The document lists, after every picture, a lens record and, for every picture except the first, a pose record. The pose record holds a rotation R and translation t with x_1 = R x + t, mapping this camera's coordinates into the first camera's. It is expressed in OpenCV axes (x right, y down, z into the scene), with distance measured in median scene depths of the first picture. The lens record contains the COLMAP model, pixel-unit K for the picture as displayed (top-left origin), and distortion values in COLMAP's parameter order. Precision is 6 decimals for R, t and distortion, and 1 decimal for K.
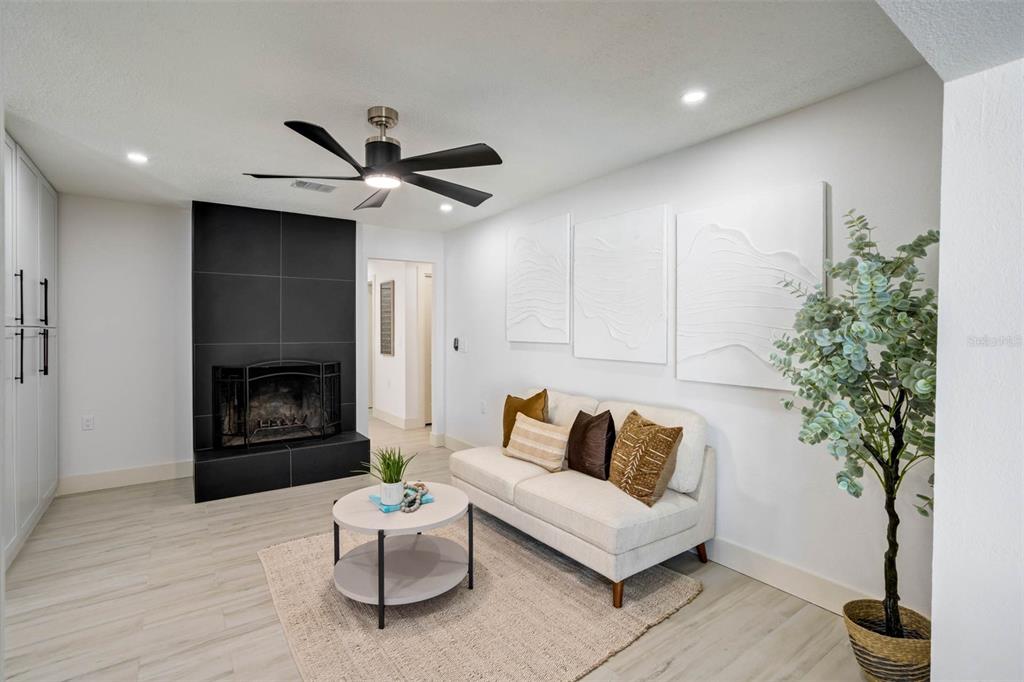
lens RADIAL K [[475.3, 0, 512.0], [0, 475.3, 341.0], [0, 0, 1]] dist [0.001061, 0.000111]
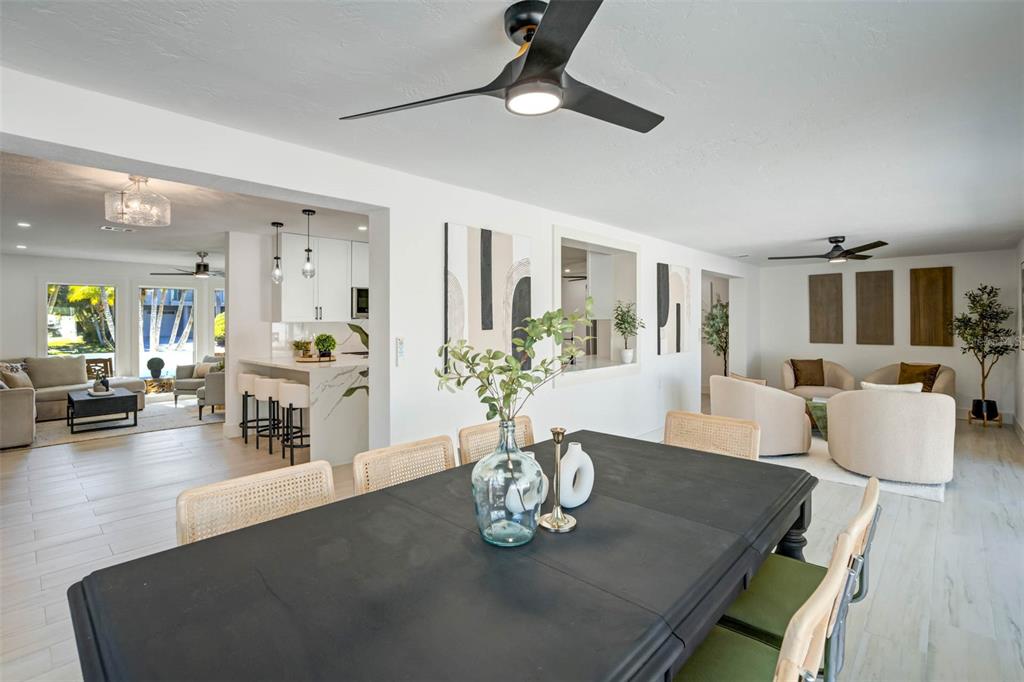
lens RADIAL K [[472.9, 0, 513.2], [0, 472.9, 323.9], [0, 0, 1]] dist [-0.019160, -0.000221]
pose [[0.982407, -0.012032, 0.186363, -1.938805], [0.015769, 0.999703, -0.018582, 0.059383], [-0.186084, 0.021194, 0.982305, -2.912725]]
